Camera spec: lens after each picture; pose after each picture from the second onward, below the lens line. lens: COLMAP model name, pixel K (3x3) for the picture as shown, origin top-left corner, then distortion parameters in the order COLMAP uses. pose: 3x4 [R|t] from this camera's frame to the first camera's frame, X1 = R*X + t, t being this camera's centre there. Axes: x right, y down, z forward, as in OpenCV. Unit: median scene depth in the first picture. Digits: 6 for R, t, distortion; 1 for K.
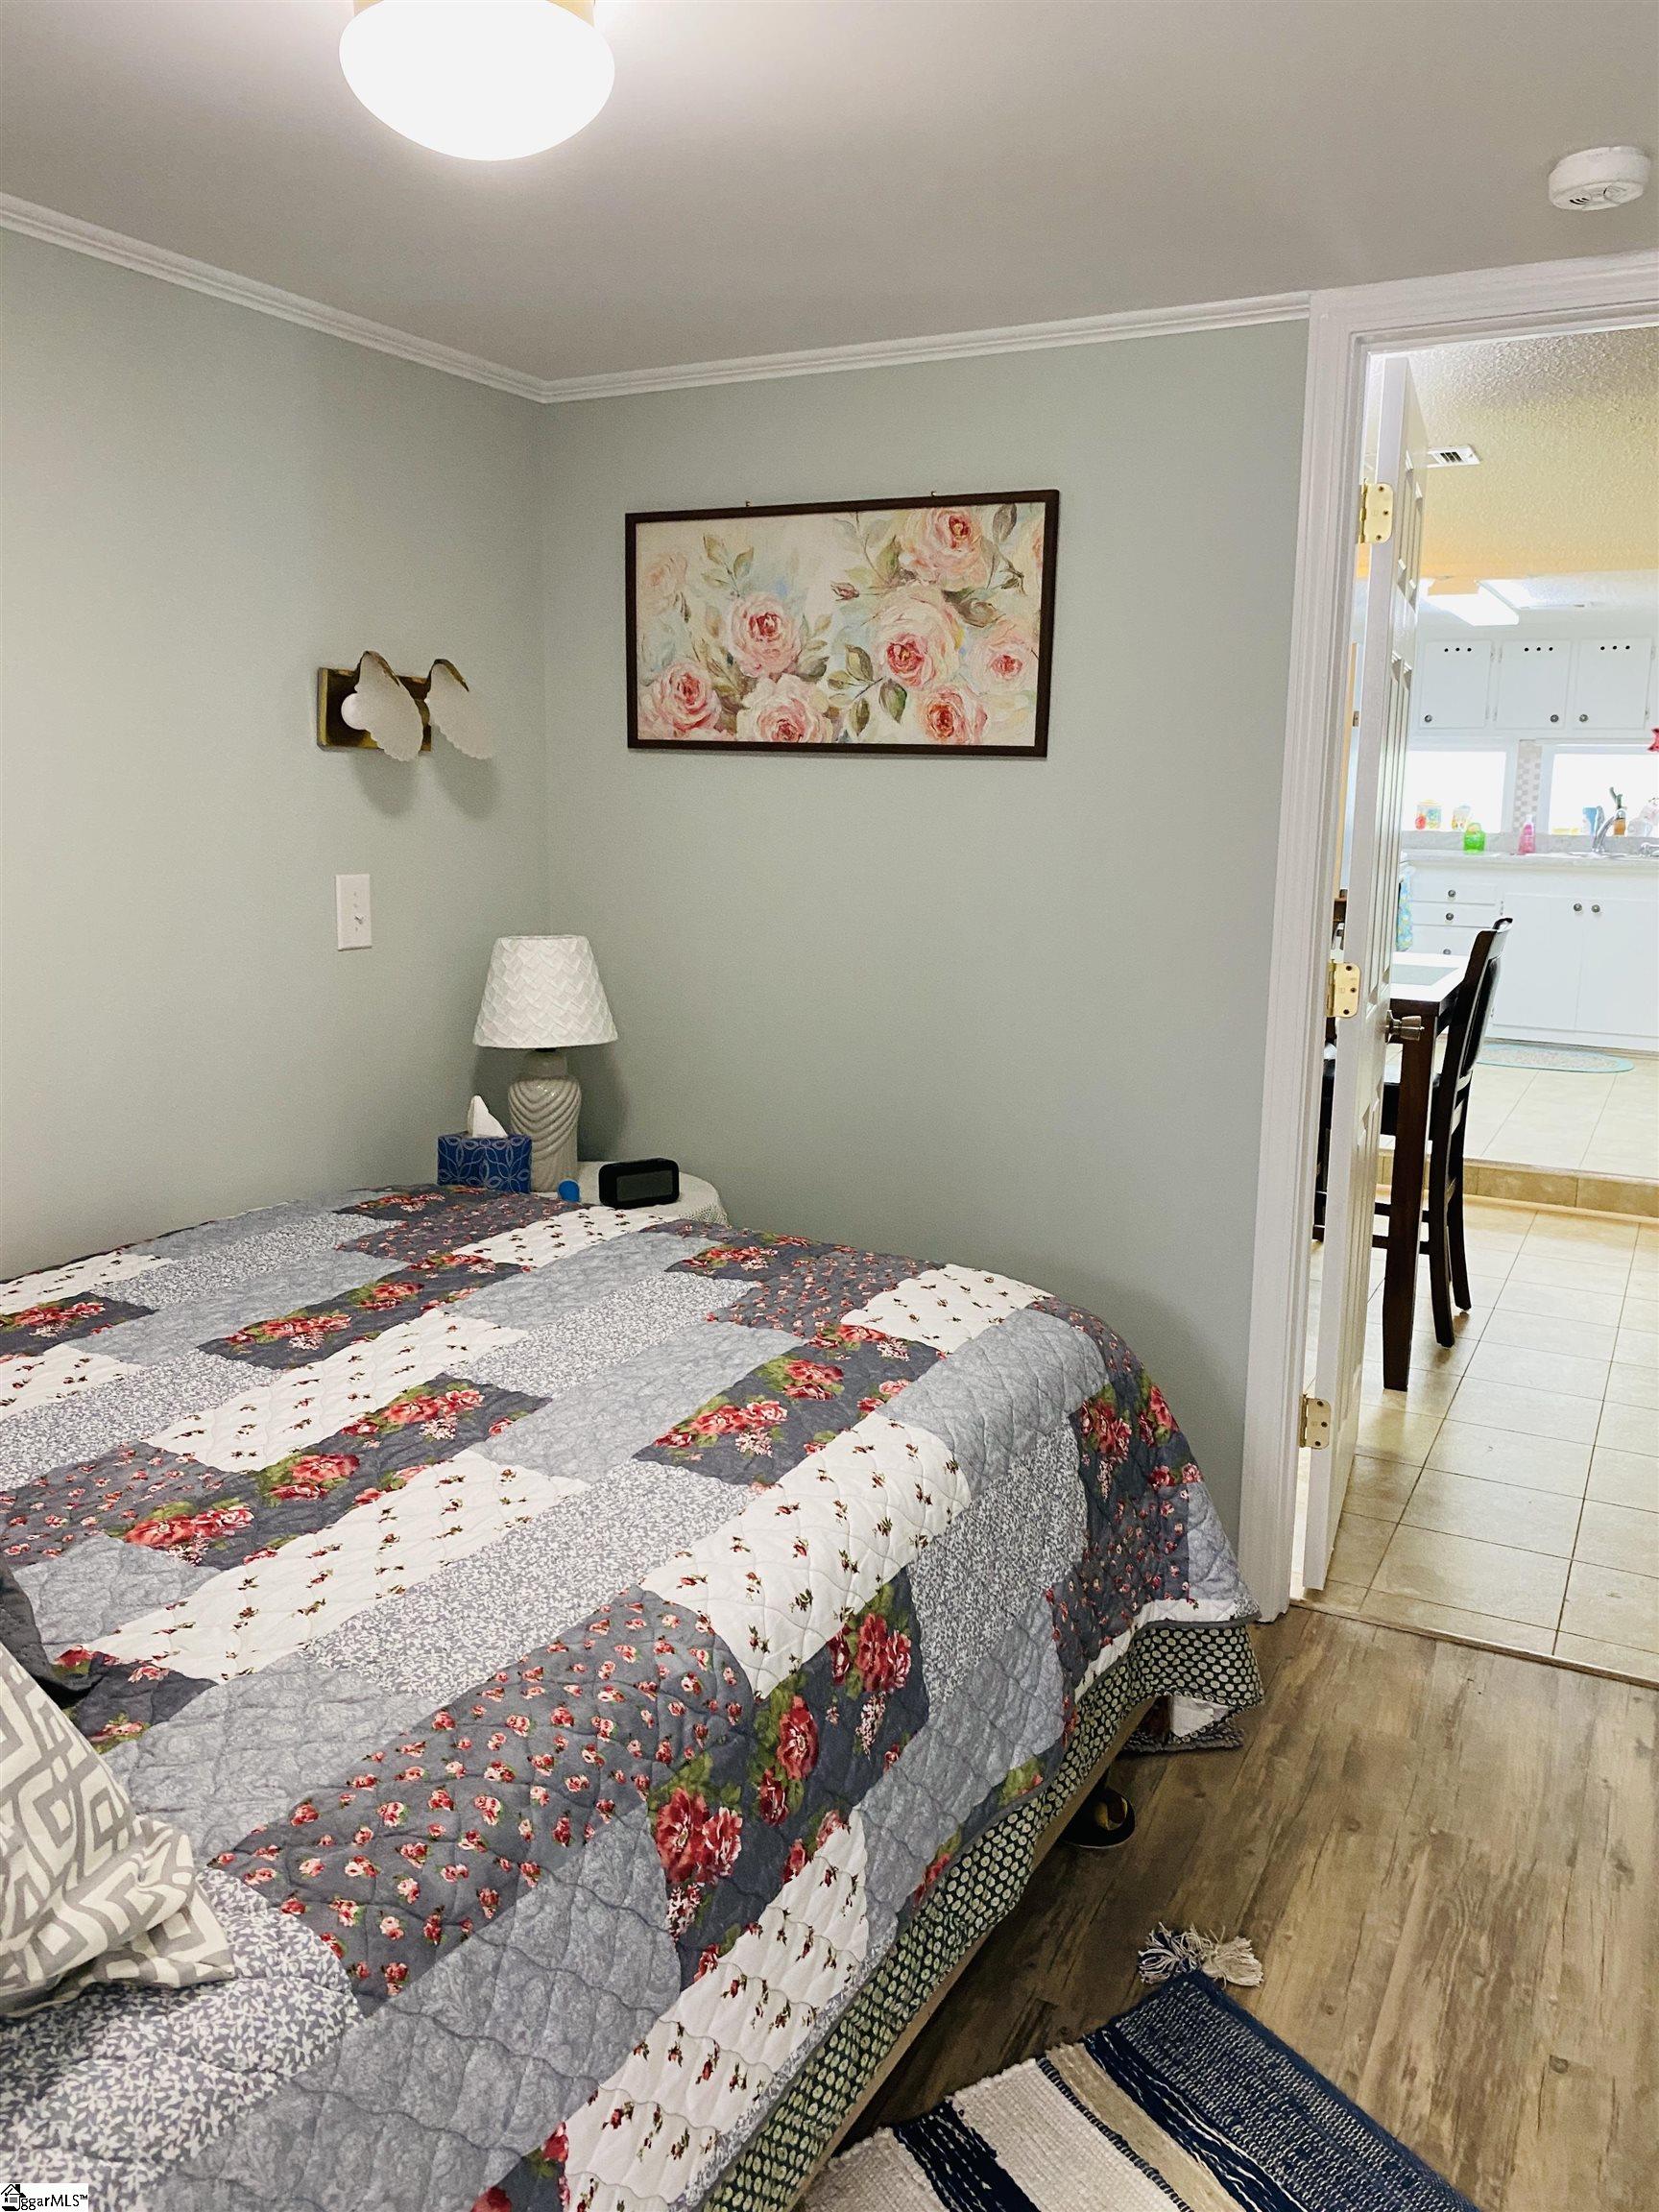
lens RADIAL K [[1691.1, 0, 836.3], [0, 1691.1, 1095.3], [0, 0, 1]] dist [-0.000433, -0.003516]
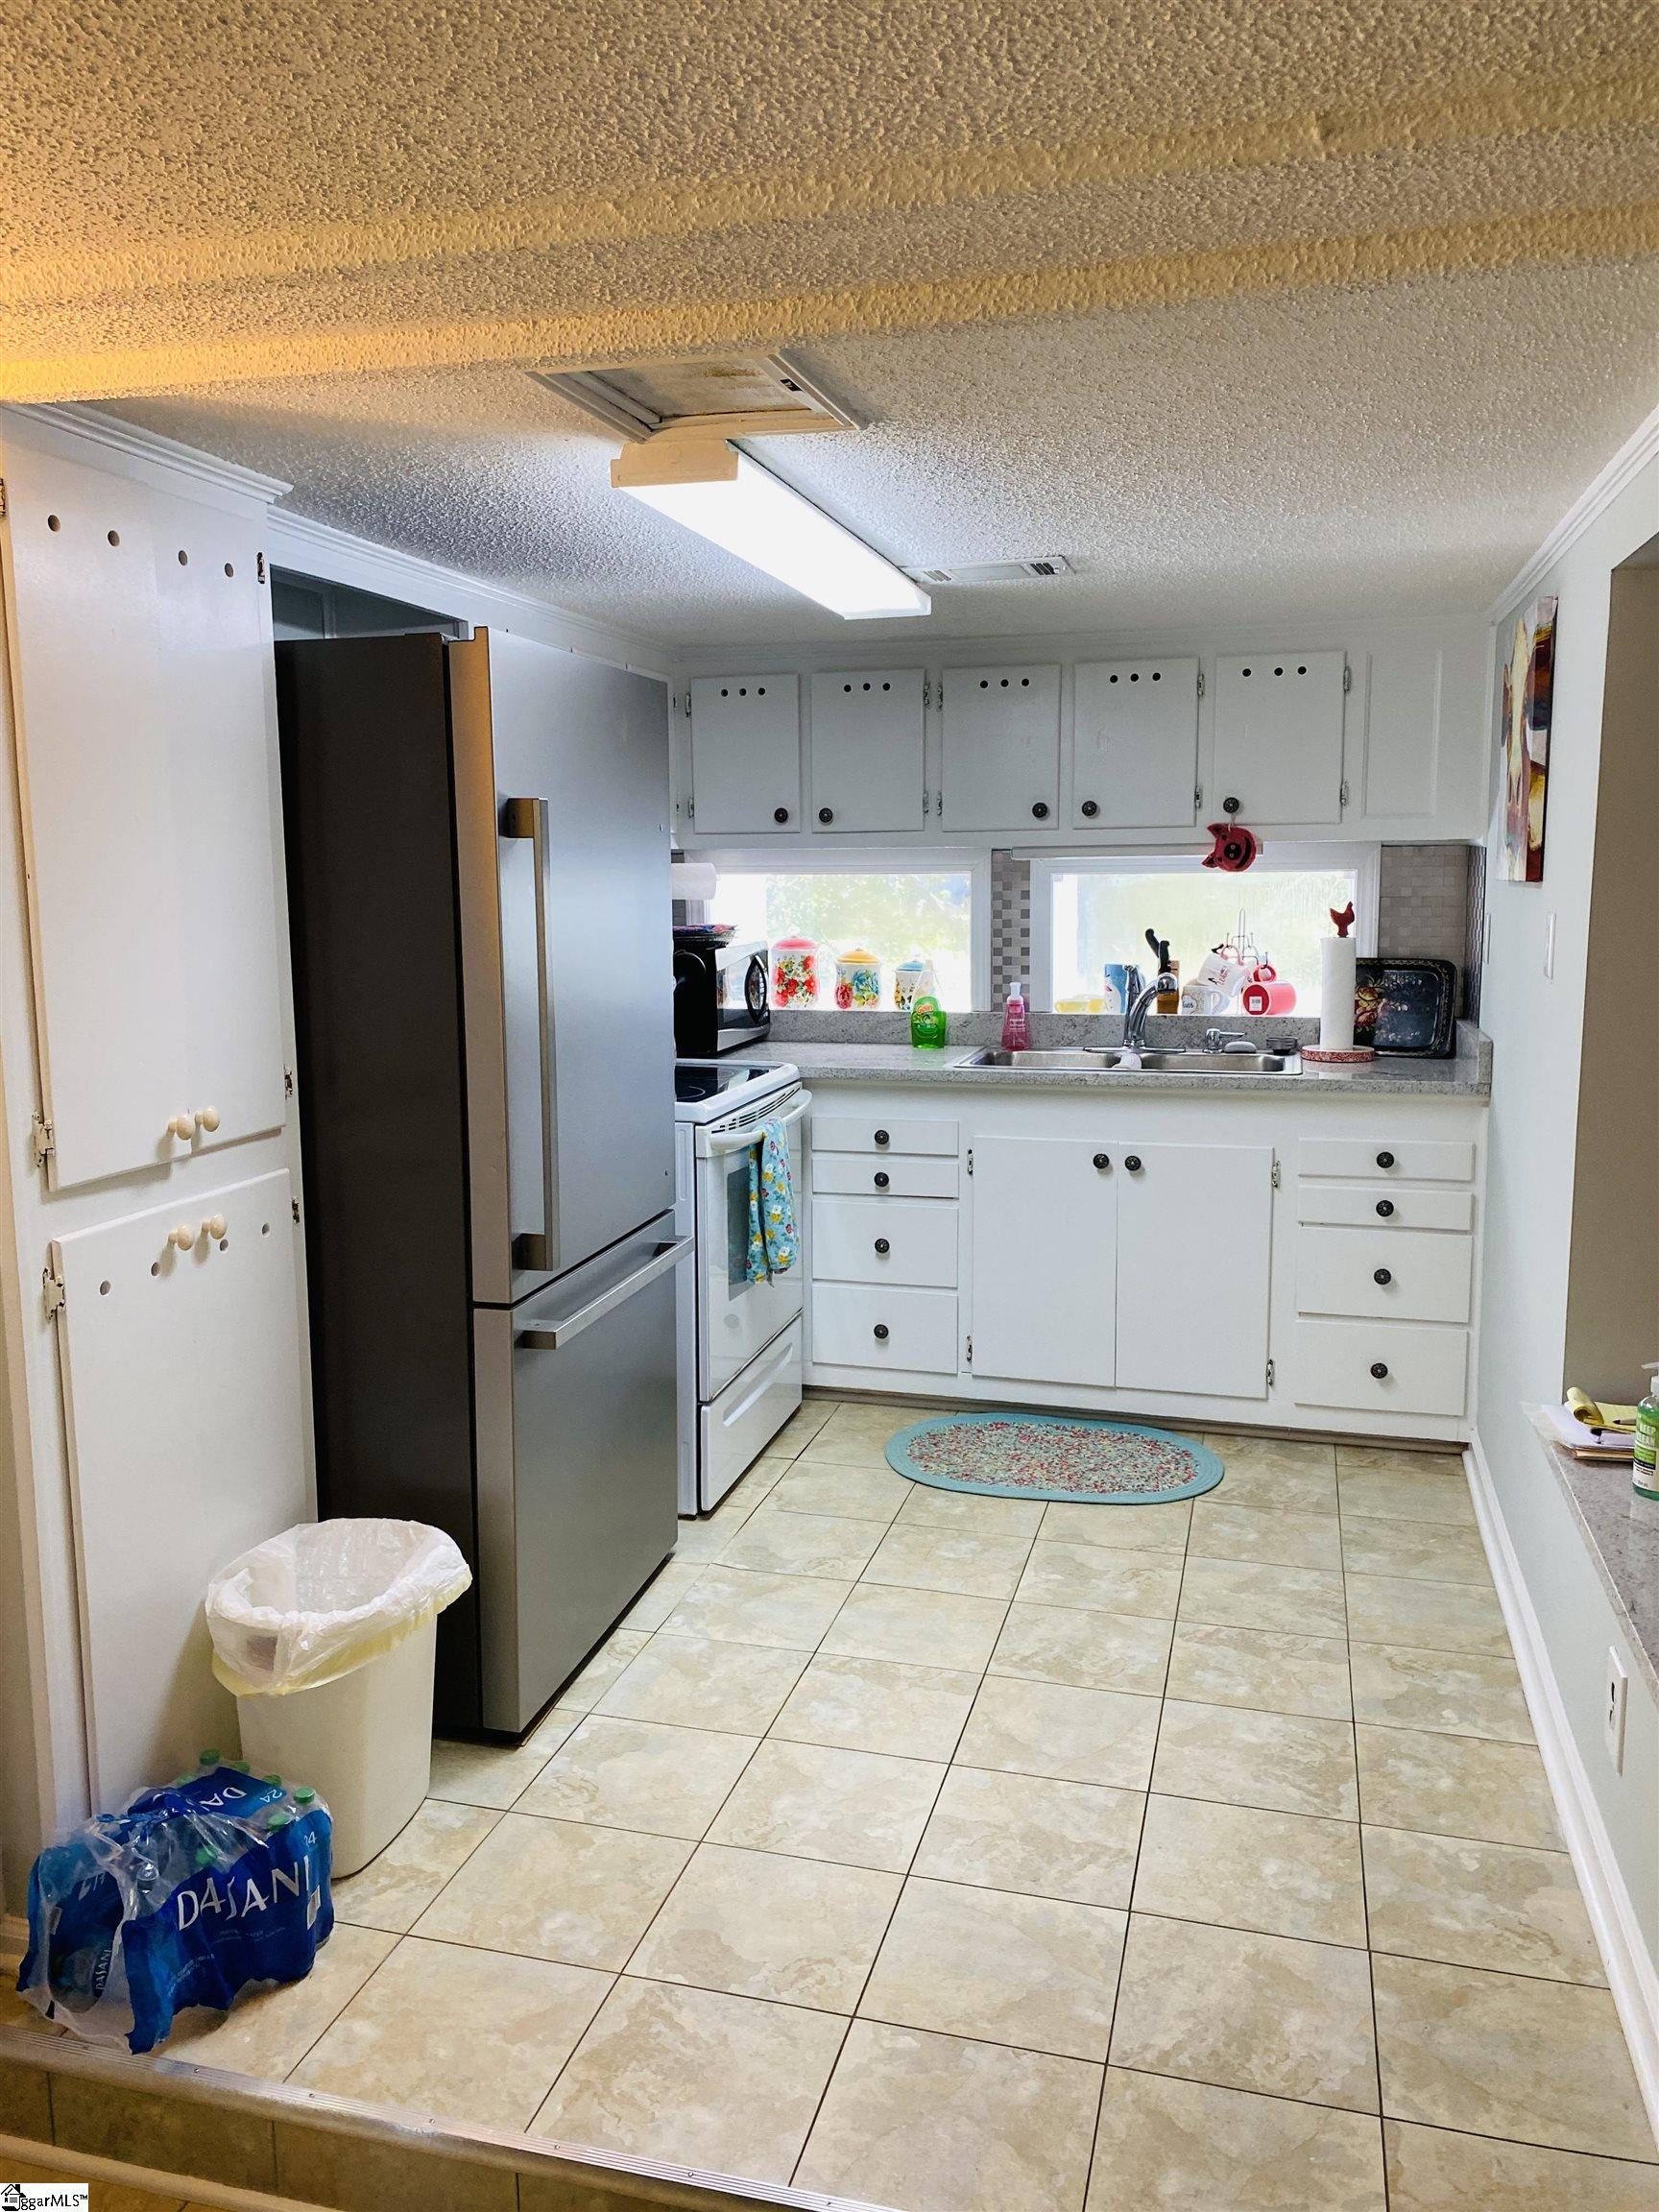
lens RADIAL K [[1691.1, 0, 829.1], [0, 1691.1, 1106.5], [0, 0, 1]] dist [-0.000433, -0.003516]
pose [[0.976644, -0.049966, 0.208972, 0.235565], [0.061541, 0.996889, -0.049254, -0.103350], [-0.205861, 0.060964, 0.976680, 0.479190]]
